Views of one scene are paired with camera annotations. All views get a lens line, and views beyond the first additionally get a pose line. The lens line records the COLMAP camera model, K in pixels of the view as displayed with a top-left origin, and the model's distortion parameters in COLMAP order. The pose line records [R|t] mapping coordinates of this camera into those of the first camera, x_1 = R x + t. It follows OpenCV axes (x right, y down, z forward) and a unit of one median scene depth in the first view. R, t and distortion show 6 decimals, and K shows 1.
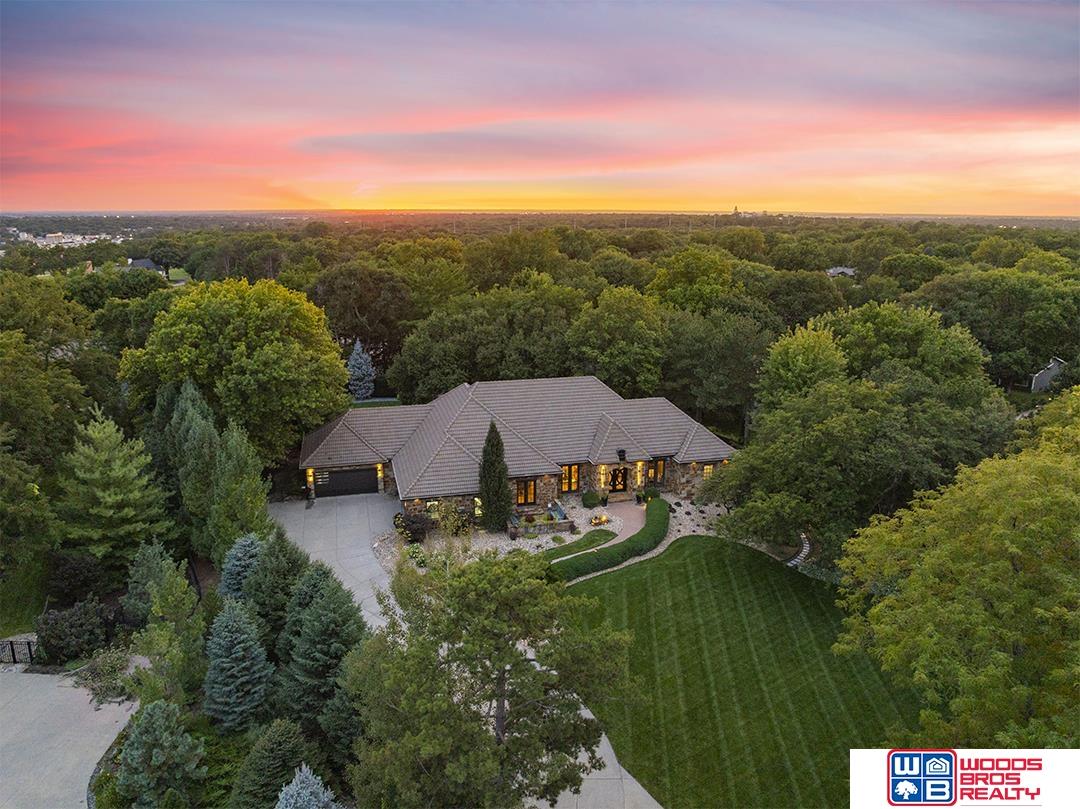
lens RADIAL K [[726.5, 0, 561.4], [0, 726.5, 420.5], [0, 0, 1]] dist [-0.037702, 0.008413]
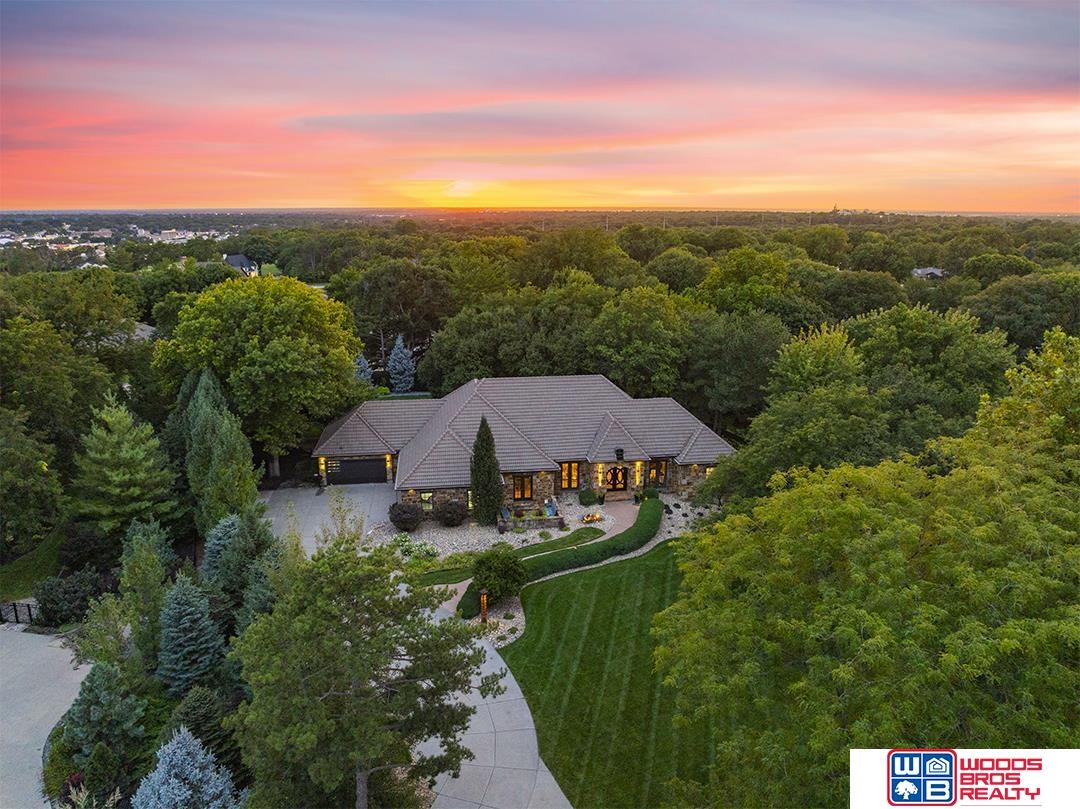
lens RADIAL K [[726.5, 0, 568.2], [0, 726.5, 423.8], [0, 0, 1]] dist [-0.037702, 0.008413]
pose [[0.993900, 0.029166, -0.106360, 0.122931], [-0.028398, 0.999559, 0.008726, -0.001194], [0.106567, -0.005653, 0.994289, -0.003088]]
